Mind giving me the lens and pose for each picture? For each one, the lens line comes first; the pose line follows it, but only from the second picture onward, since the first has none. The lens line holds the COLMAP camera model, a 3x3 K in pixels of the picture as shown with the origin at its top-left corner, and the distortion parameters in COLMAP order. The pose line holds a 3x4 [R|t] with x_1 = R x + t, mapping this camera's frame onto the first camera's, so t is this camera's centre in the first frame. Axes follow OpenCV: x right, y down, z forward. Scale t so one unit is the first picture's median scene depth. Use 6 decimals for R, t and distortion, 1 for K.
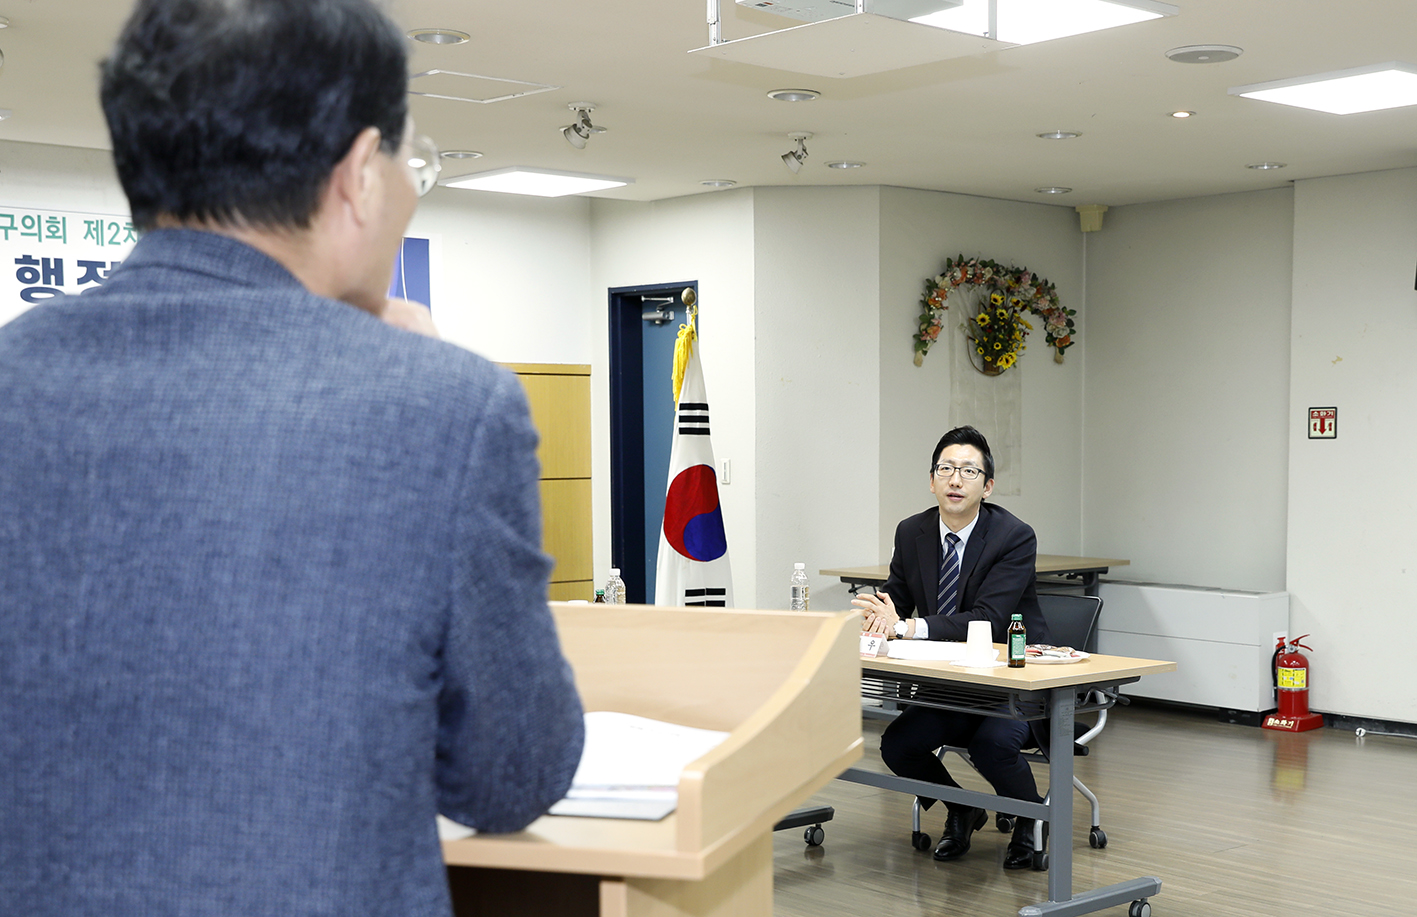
lens RADIAL K [[1924.5, 0, 873.0], [0, 1924.5, 653.0], [0, 0, 1]] dist [-0.020708, 0.046743]
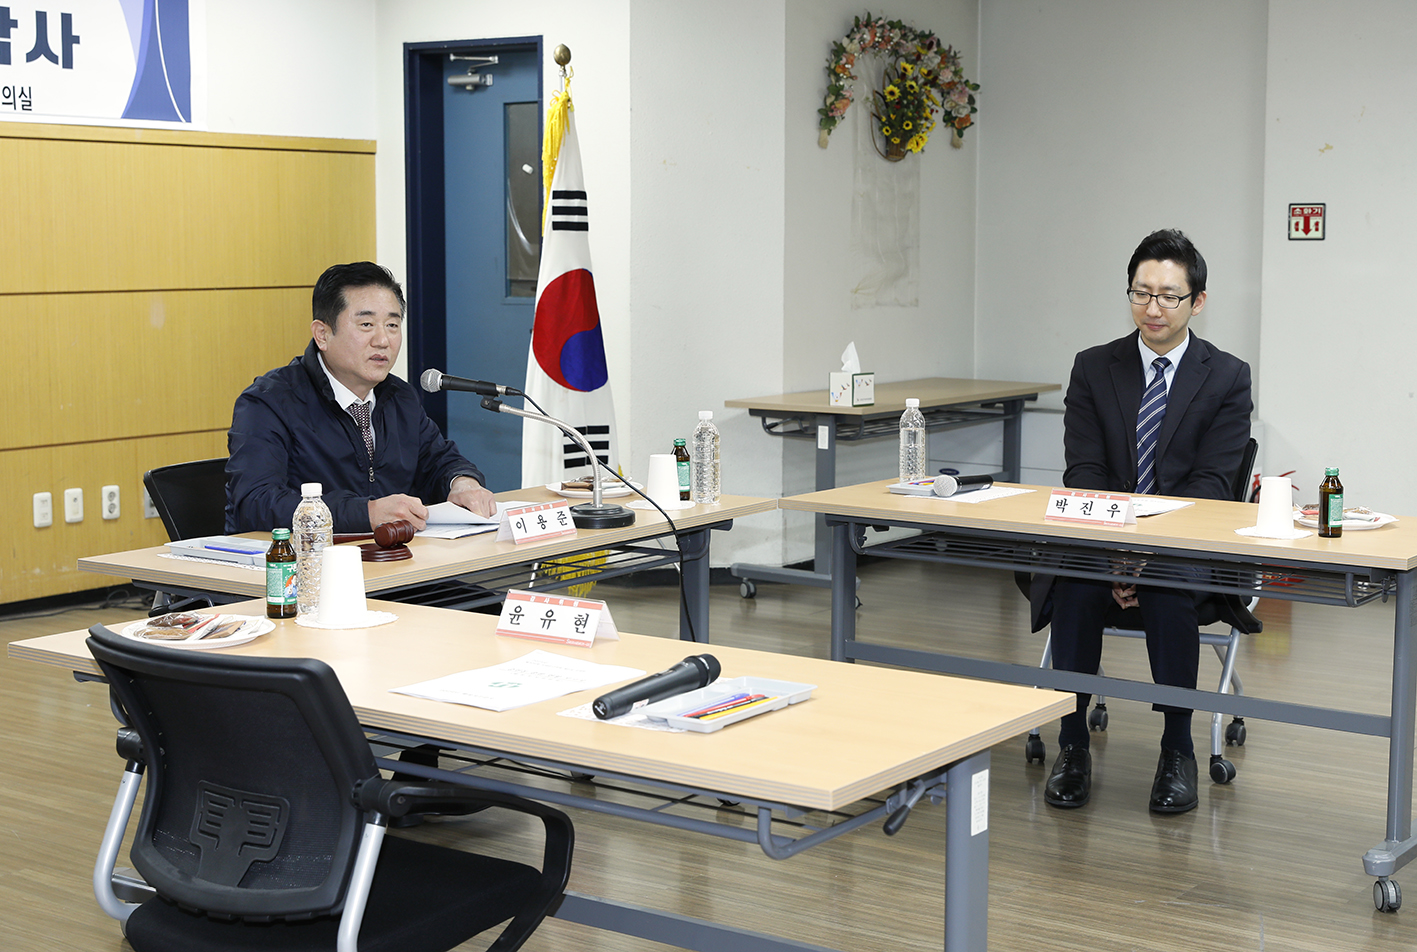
lens RADIAL K [[2130.0, 0, 830.1], [0, 2130.0, 474.2], [0, 0, 1]] dist [-0.005999, -0.006256]
pose [[0.975377, -0.018088, 0.219801, -0.180317], [0.018170, 0.999834, 0.001652, -0.013360], [-0.219794, 0.002382, 0.975543, 0.126587]]
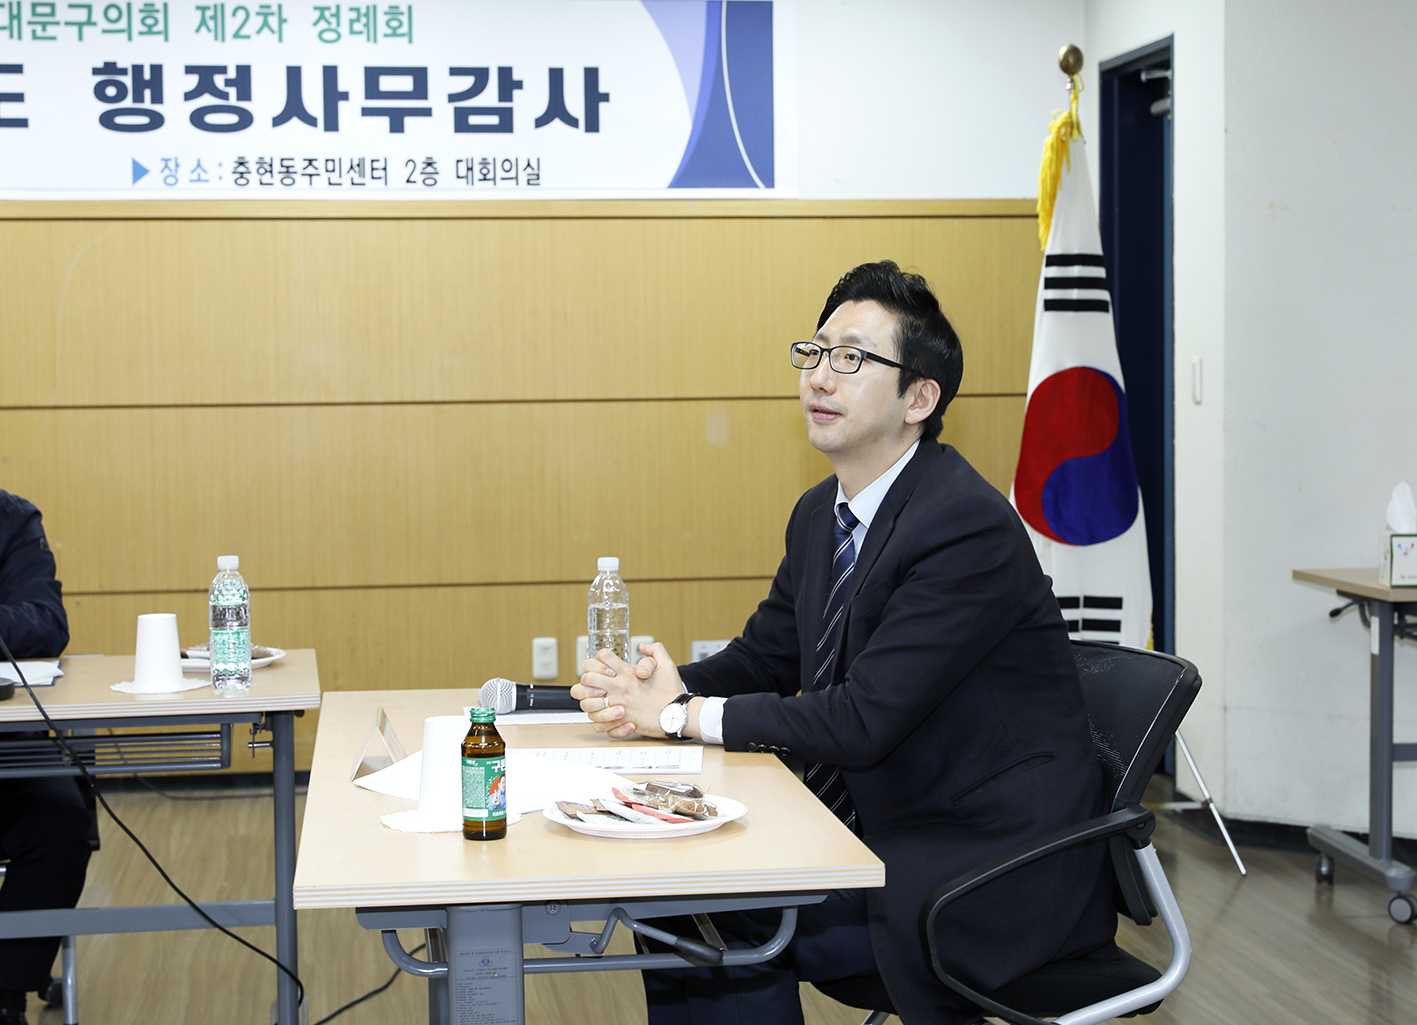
lens RADIAL K [[2582.1, 0, 704.8], [0, 2582.1, 587.9], [0, 0, 1]] dist [-0.033629, 0.164908]
pose [[0.810411, 0.046215, -0.584036, 0.248474], [-0.059201, 0.998241, -0.003156, -0.026933], [0.582863, 0.037133, 0.811721, 0.347365]]
